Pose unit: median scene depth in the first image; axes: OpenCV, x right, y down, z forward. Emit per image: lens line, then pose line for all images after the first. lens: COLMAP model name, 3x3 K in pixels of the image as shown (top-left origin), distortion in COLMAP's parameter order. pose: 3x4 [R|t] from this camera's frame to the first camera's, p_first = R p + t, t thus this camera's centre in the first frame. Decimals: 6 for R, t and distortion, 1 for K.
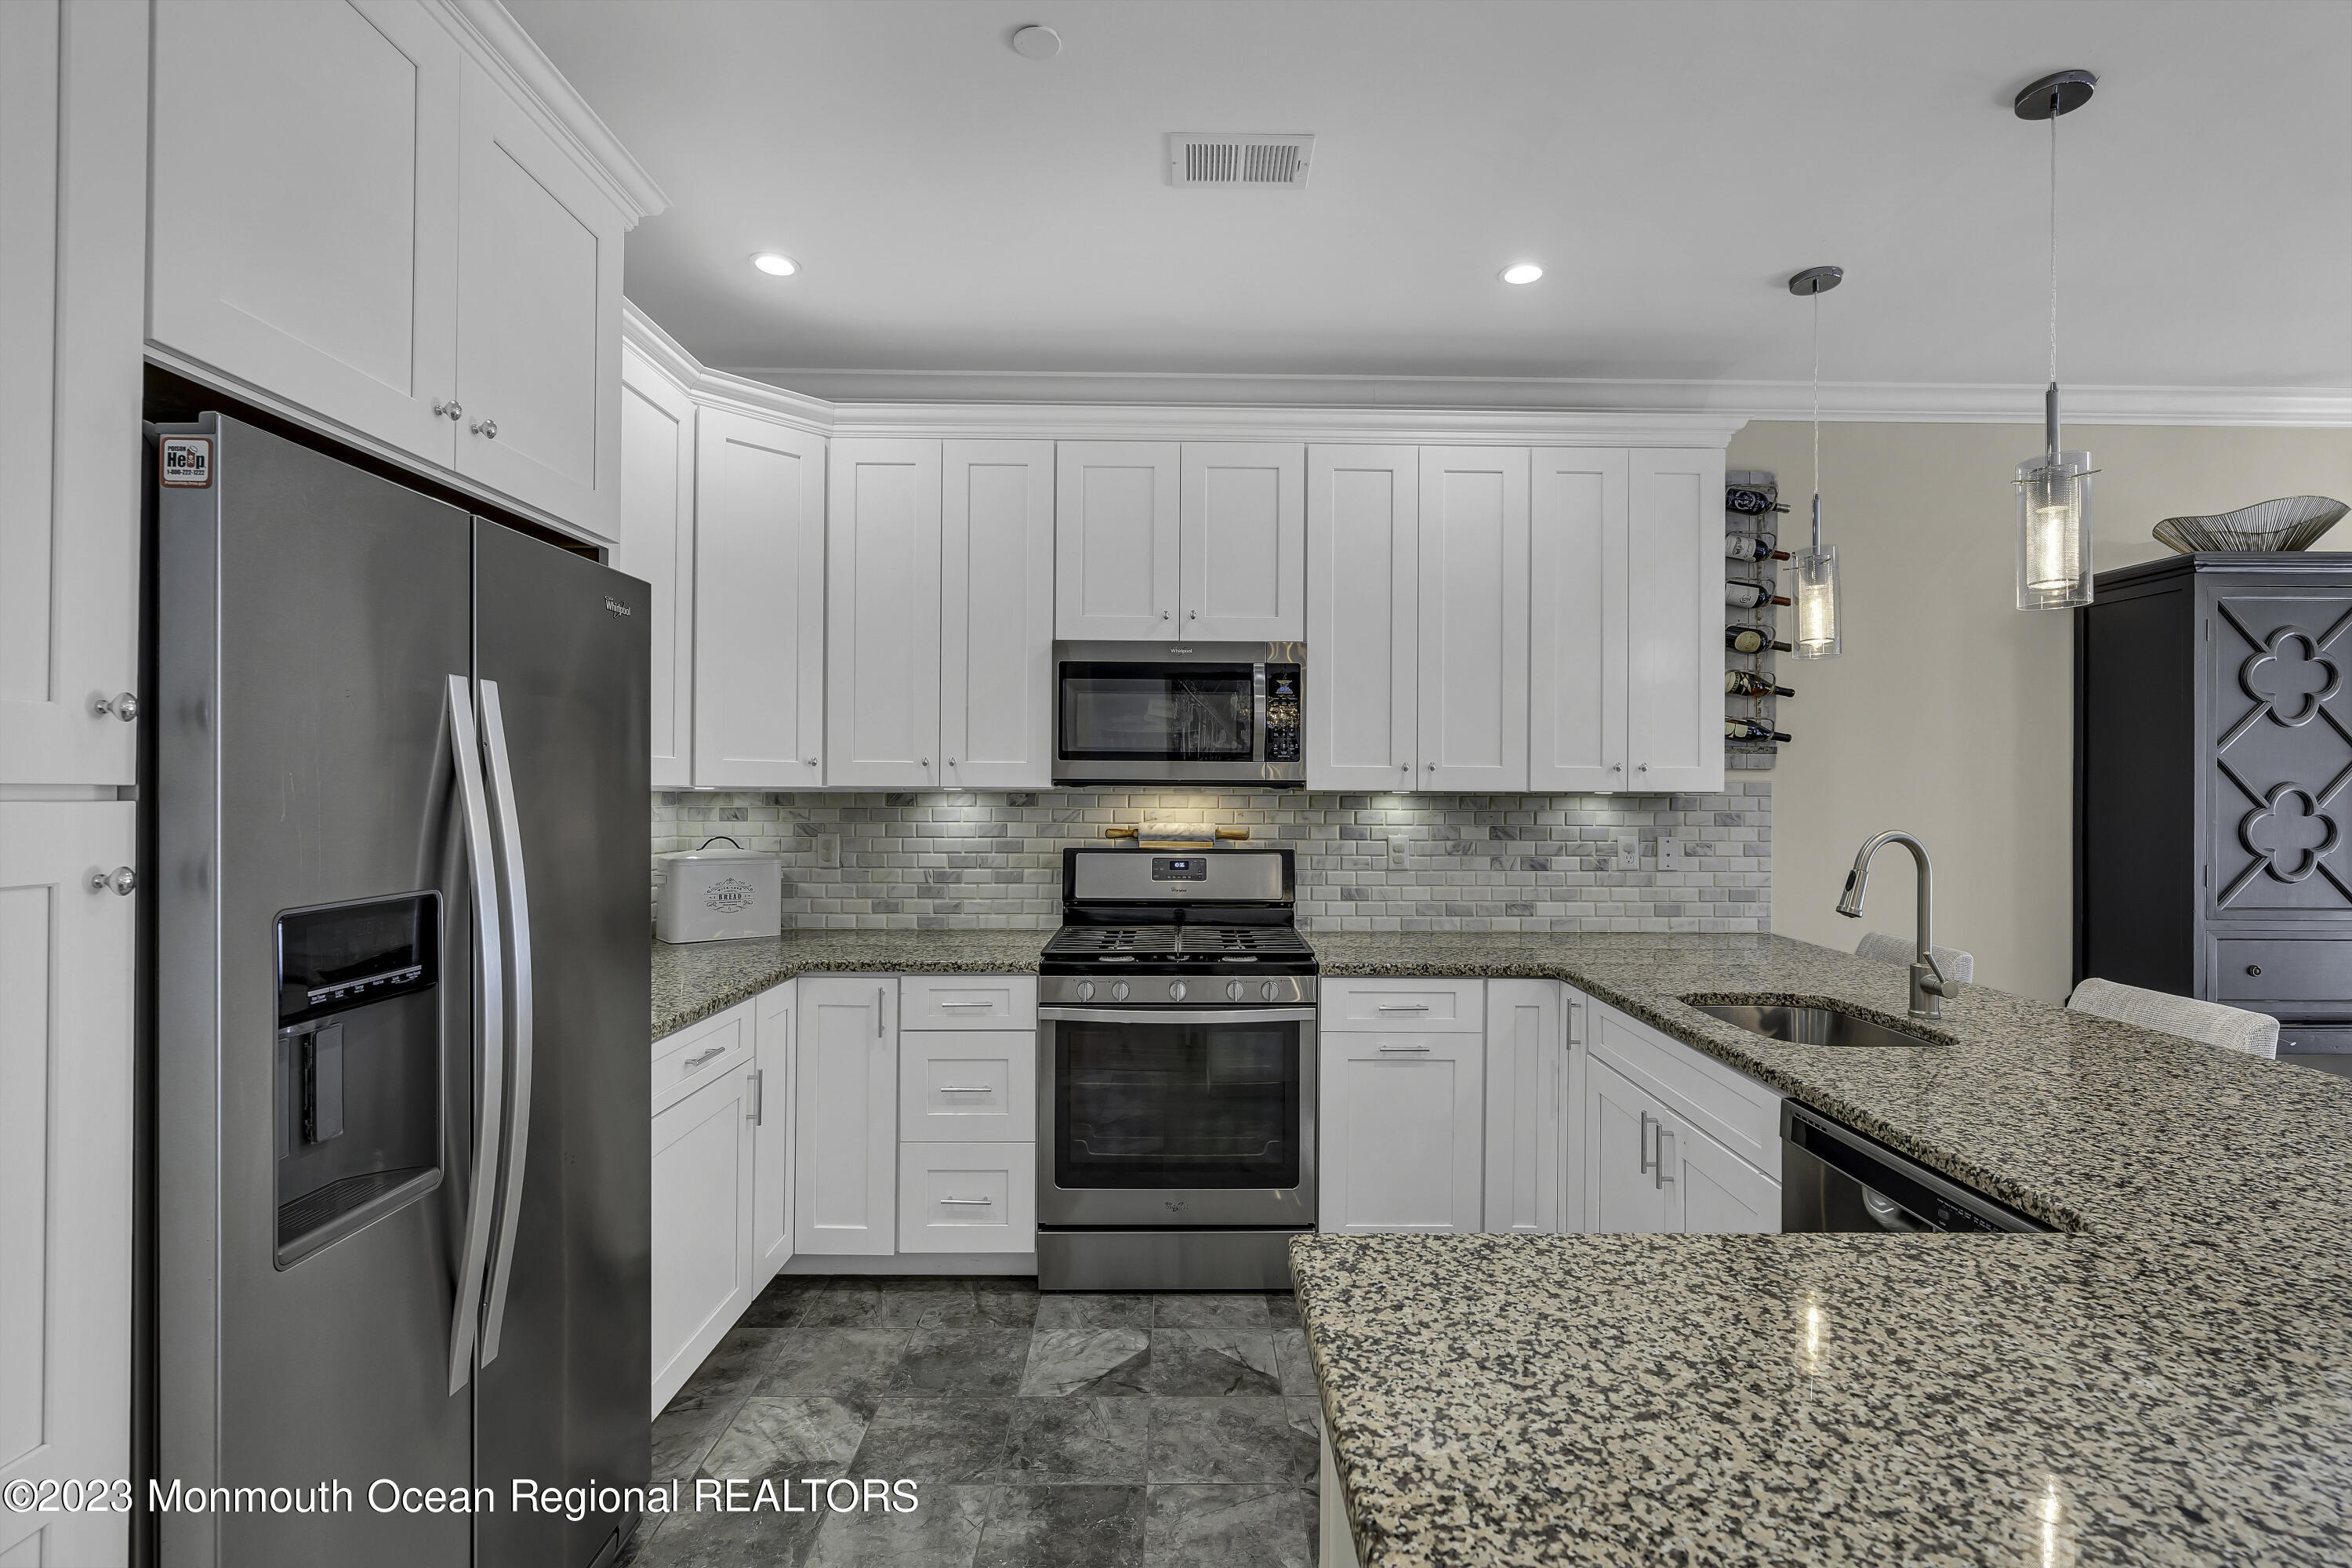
lens RADIAL K [[1075.0, 0, 1185.8], [0, 1075.0, 781.4], [0, 0, 1]] dist [0.000142, 0.000619]
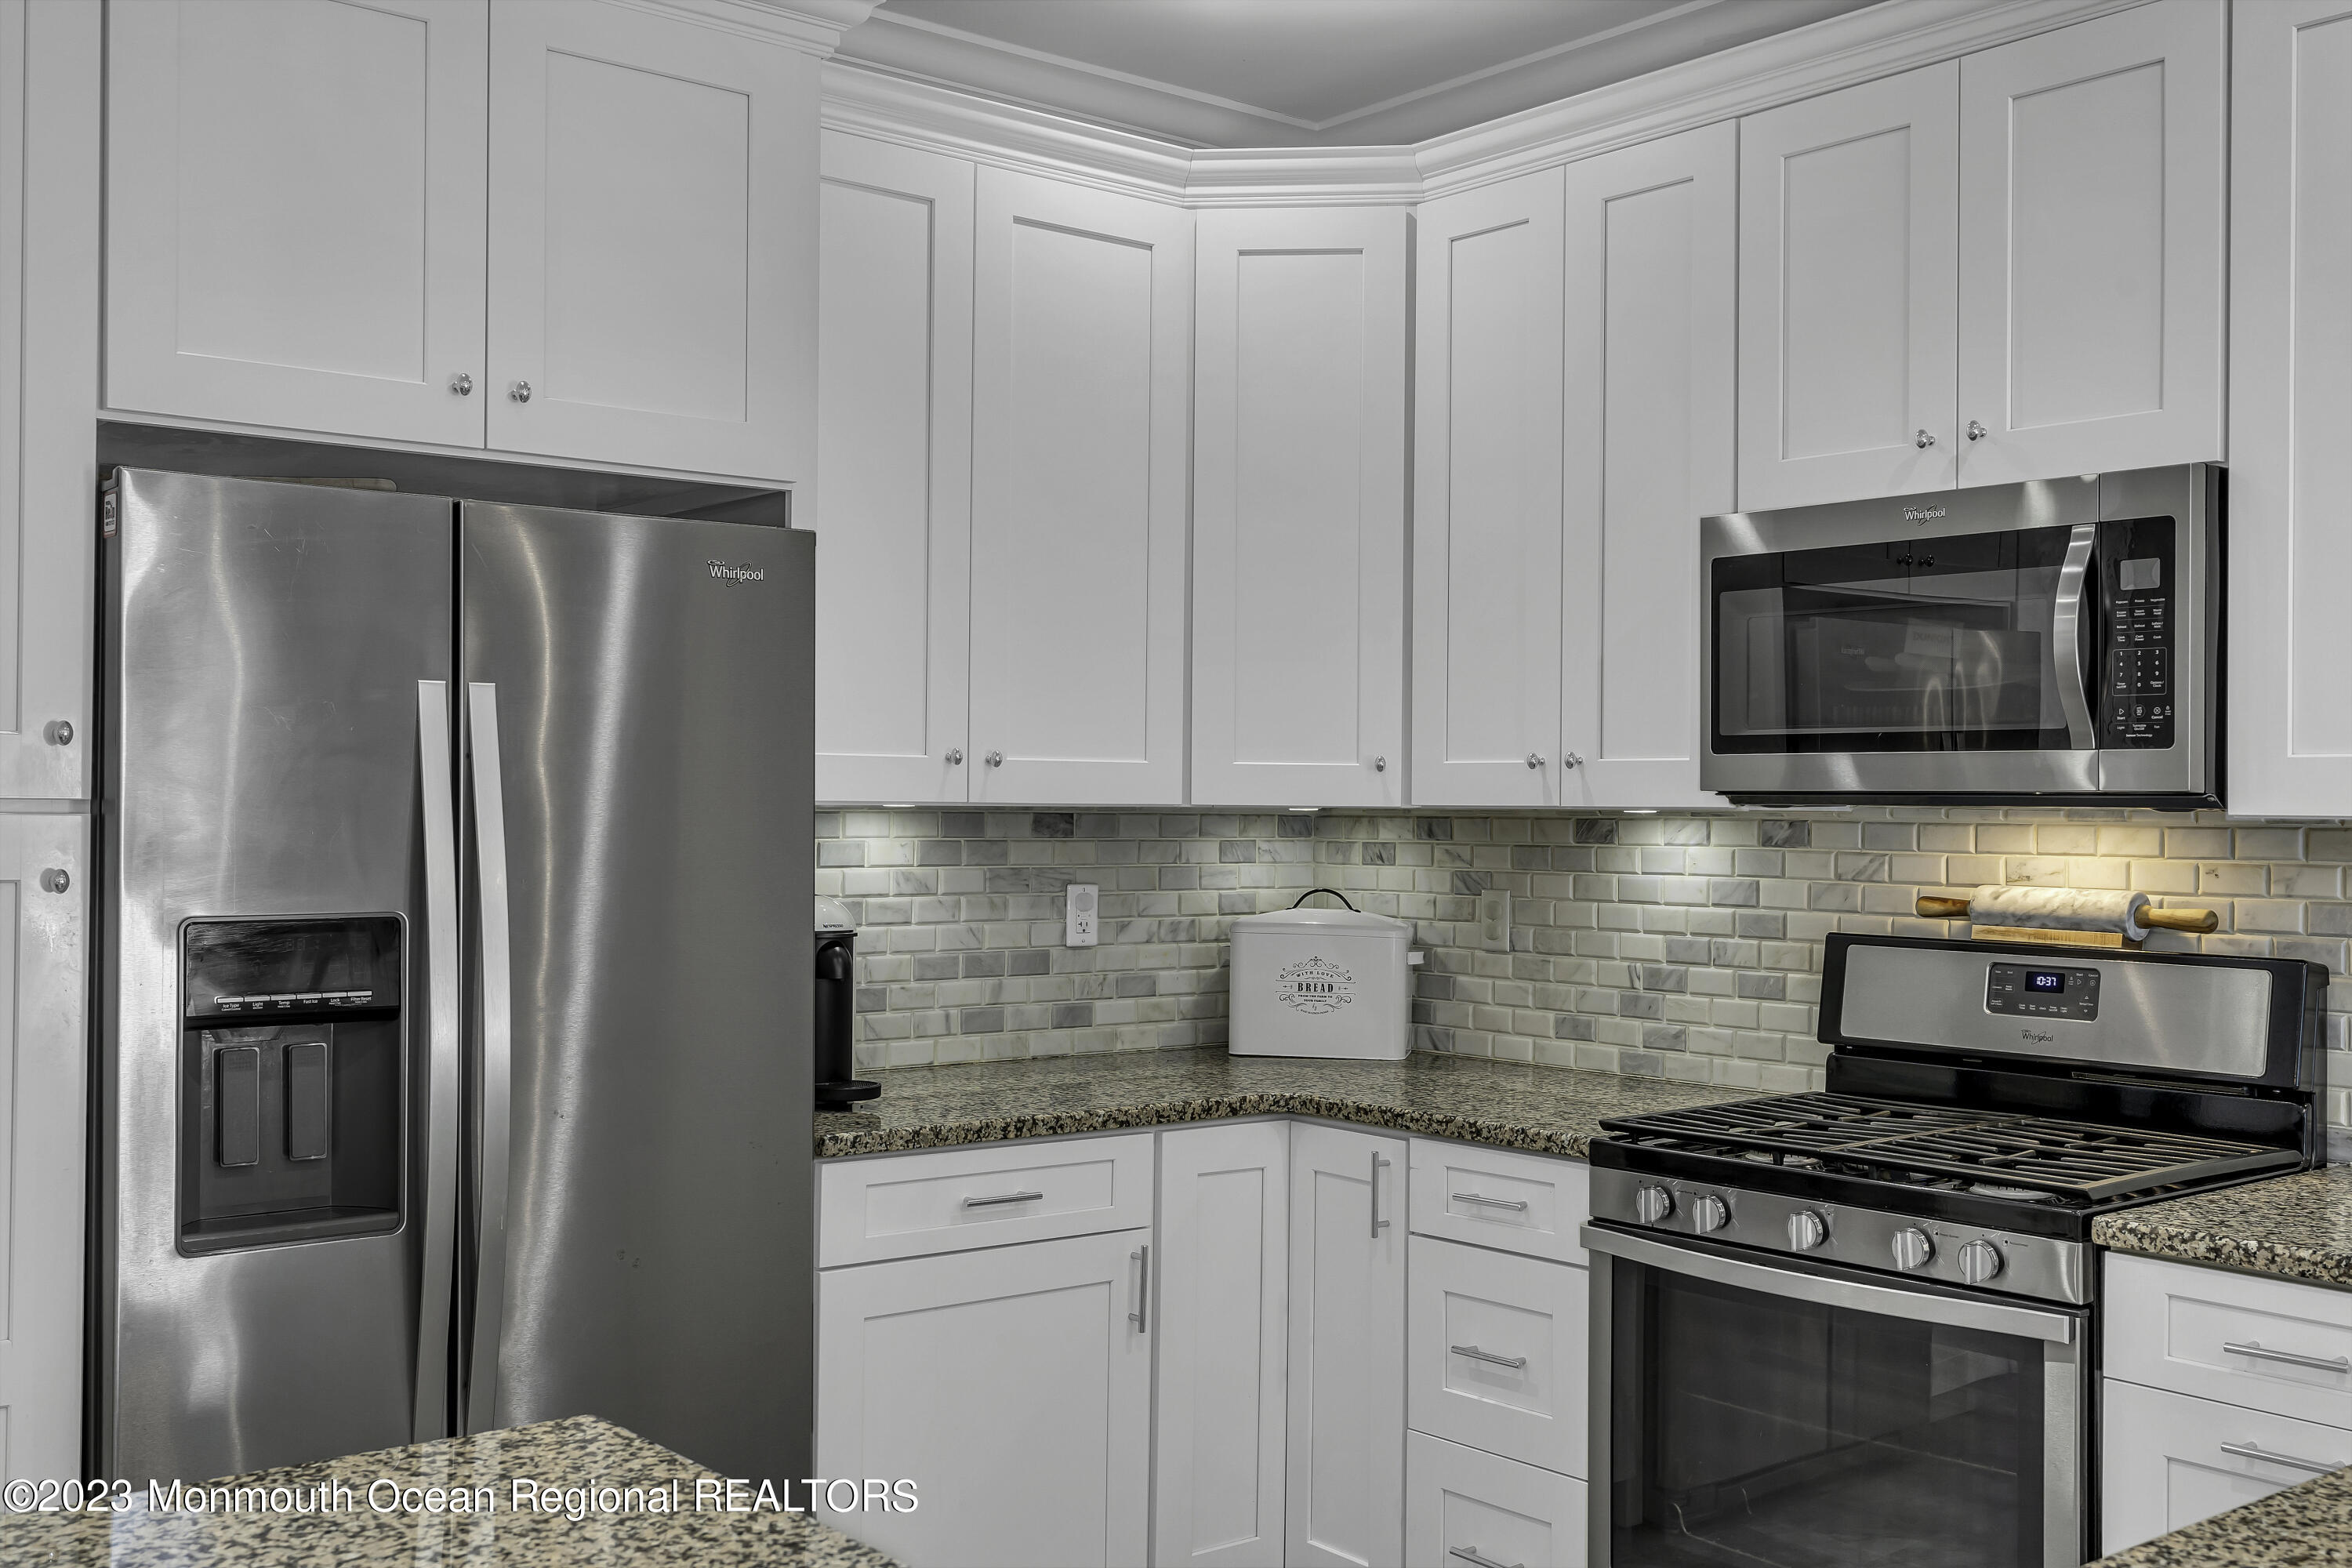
lens RADIAL K [[2342.0, 0, 1196.4], [0, 2342.0, 783.4], [0, 0, 1]] dist [0.020557, -0.001169]
pose [[0.623355, -0.007842, -0.781899, 0.572073], [0.001396, 0.999959, -0.008916, 0.003477], [0.781938, 0.004466, 0.623341, 0.118661]]
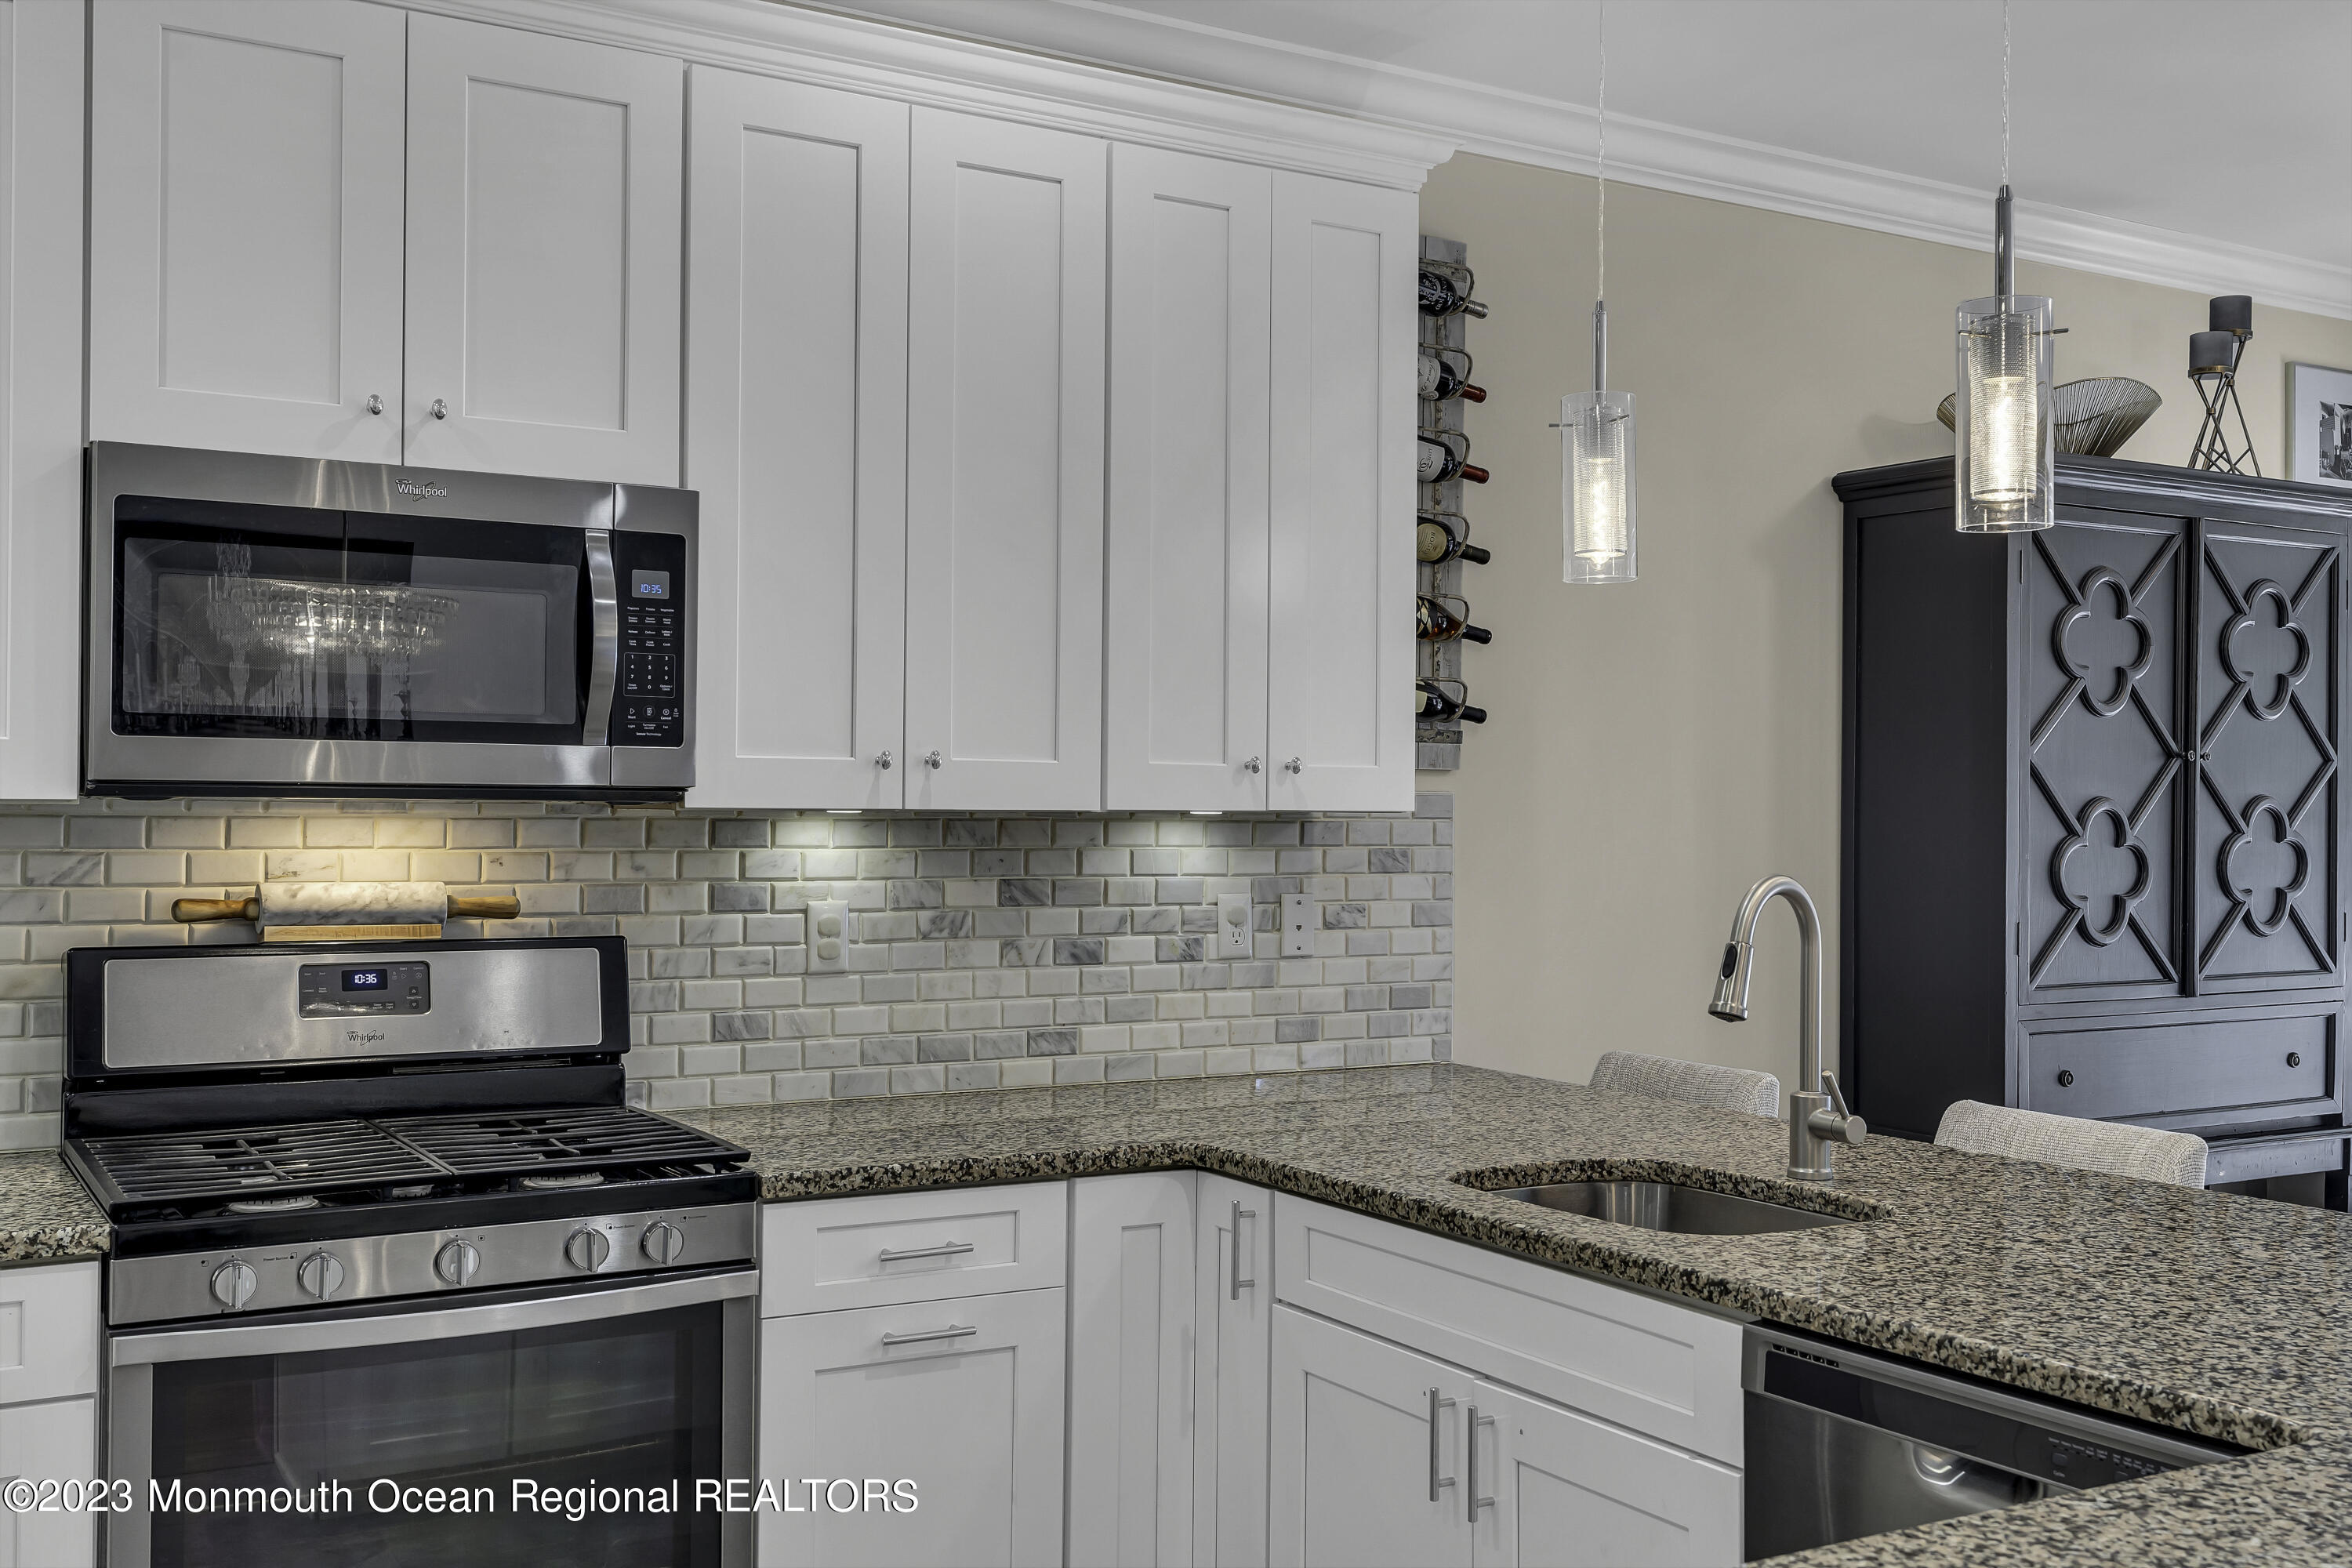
lens RADIAL K [[2342.0, 0, 1196.4], [0, 2342.0, 783.4], [0, 0, 1]] dist [0.020557, -0.001169]
pose [[0.860543, 0.006124, 0.509342, -0.212415], [-0.006466, 0.999978, -0.001099, -0.002632], [-0.509338, -0.002347, 0.860564, 0.014250]]
